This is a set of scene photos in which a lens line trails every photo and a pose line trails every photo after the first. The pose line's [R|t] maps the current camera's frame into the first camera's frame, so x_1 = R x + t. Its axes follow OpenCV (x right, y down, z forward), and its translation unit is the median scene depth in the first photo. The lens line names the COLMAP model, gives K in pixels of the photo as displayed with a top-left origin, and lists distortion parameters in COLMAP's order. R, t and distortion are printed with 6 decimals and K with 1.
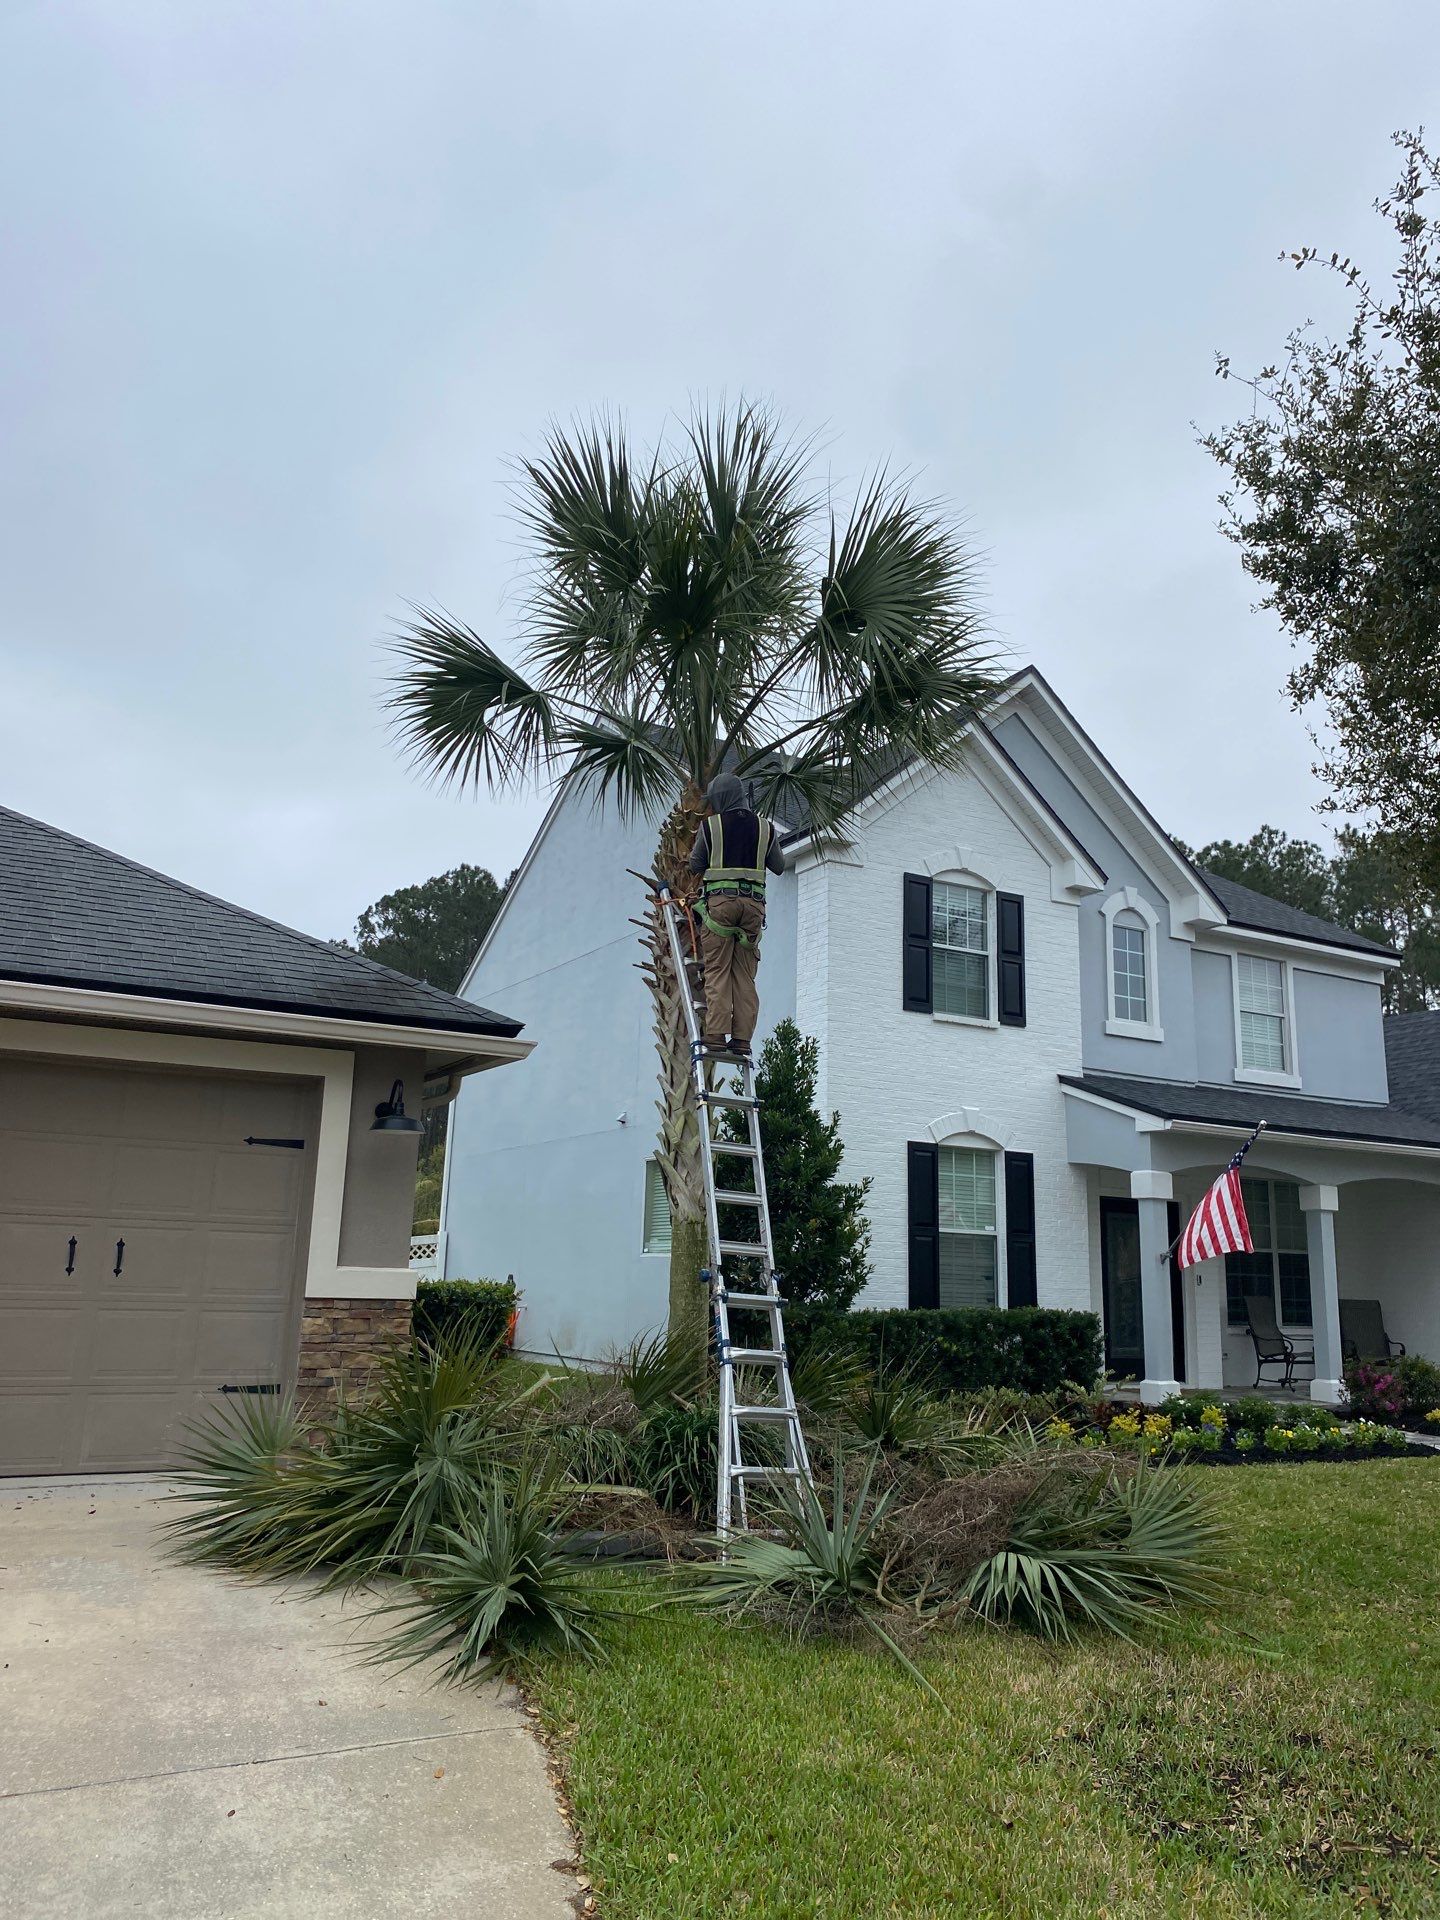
lens RADIAL K [[1386.3, 0, 720.6], [0, 1386.3, 1040.8], [0, 0, 1]] dist [-0.064953, 0.000190]
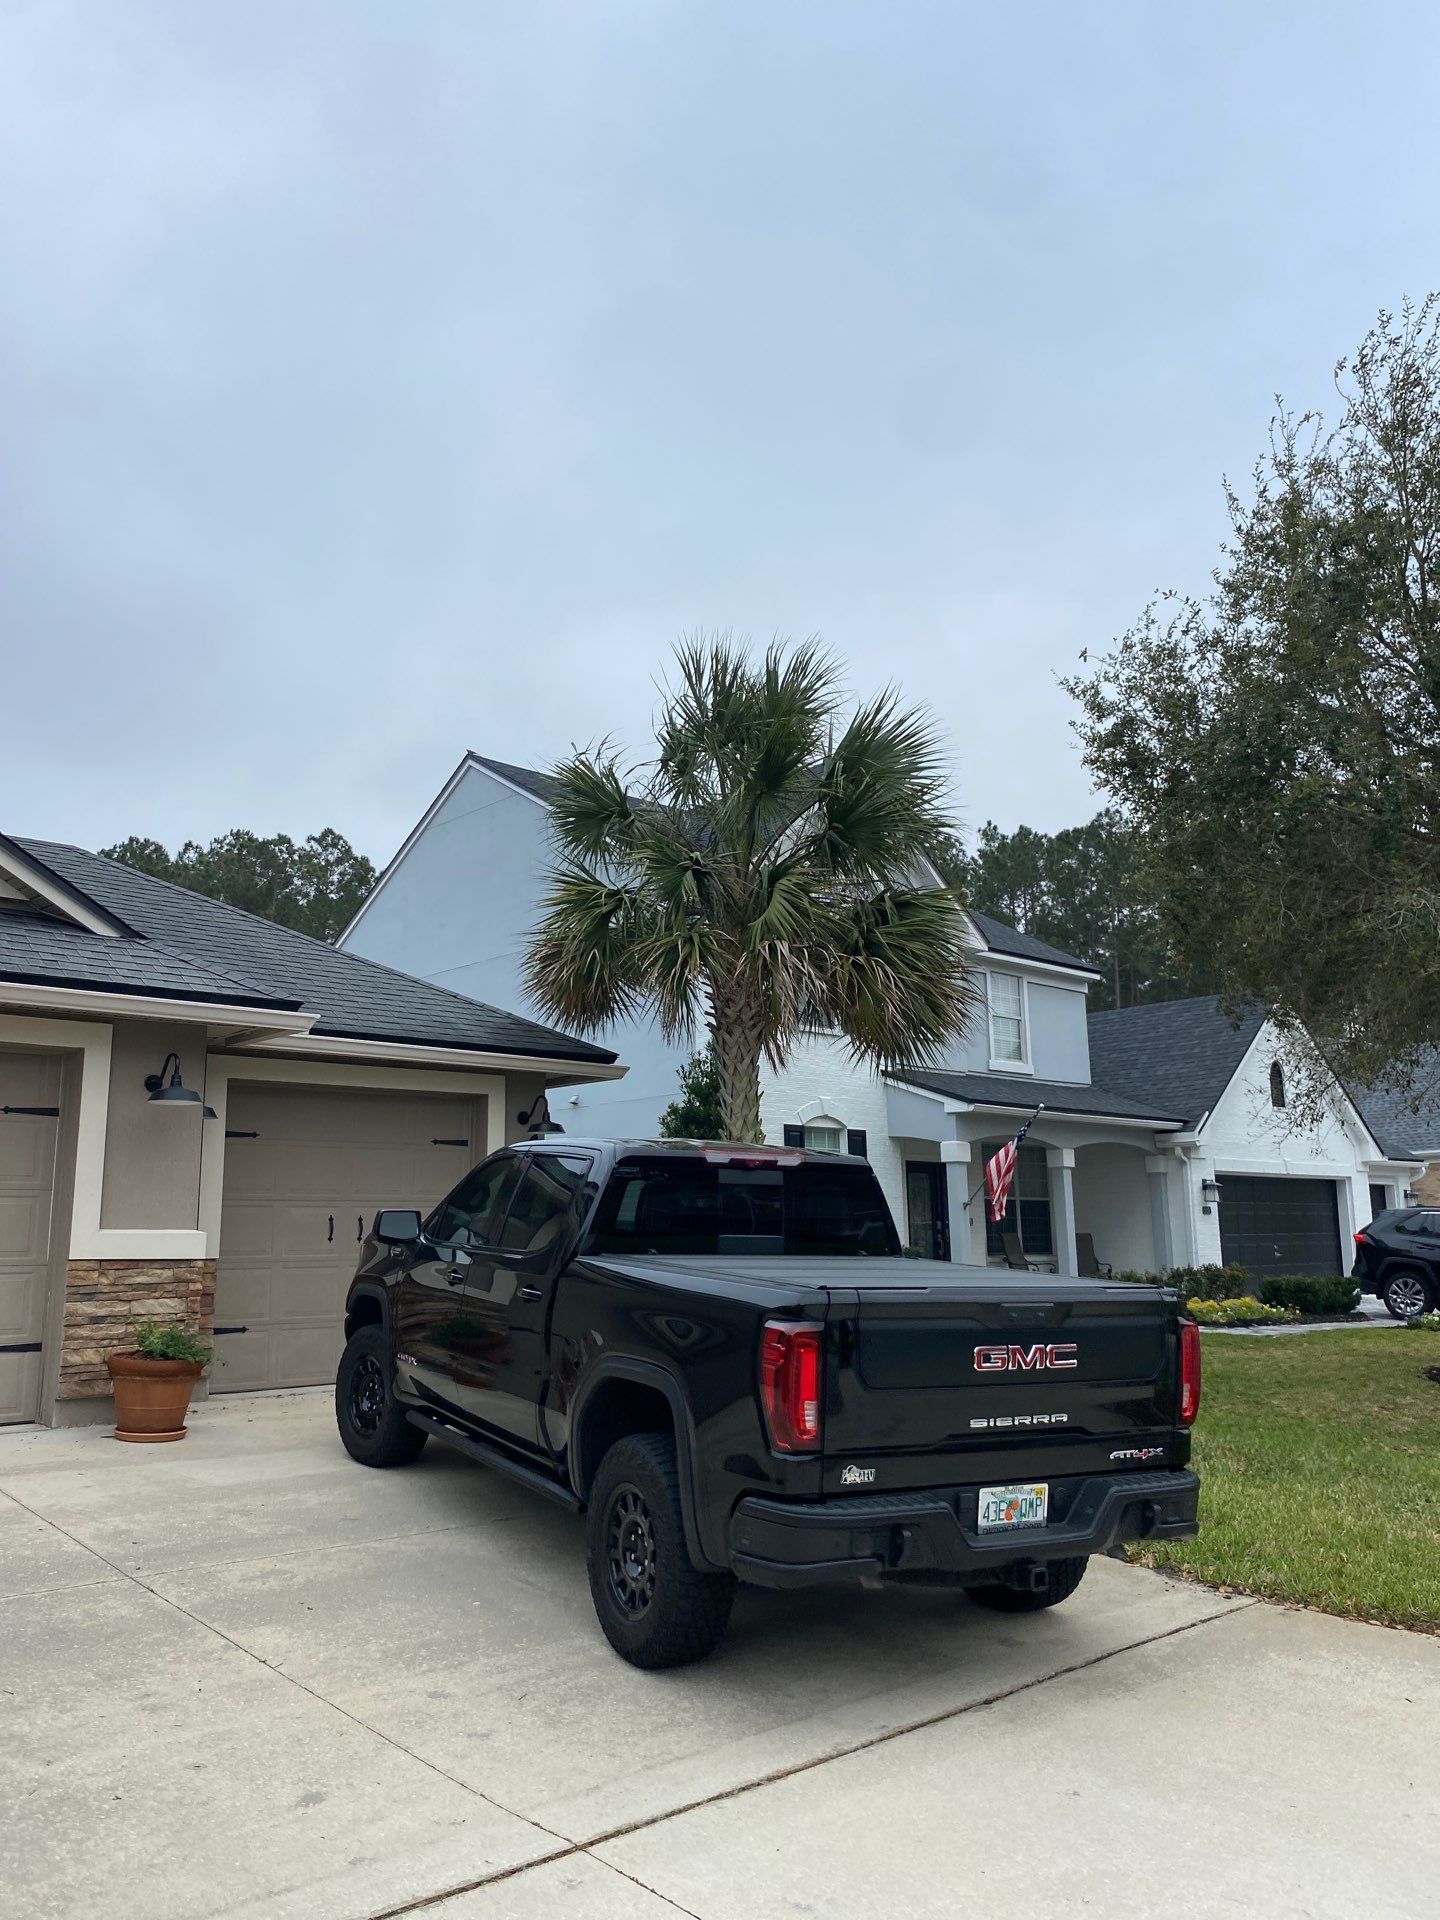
lens RADIAL K [[1353.3, 0, 720.0], [0, 1353.3, 960.0], [0, 0, 1]] dist [-0.182220, -0.000986]
pose [[0.968015, 0.013464, 0.250531, -0.227113], [-0.005573, 0.999467, -0.032181, -0.037282], [-0.250830, 0.029756, 0.967574, -0.202548]]
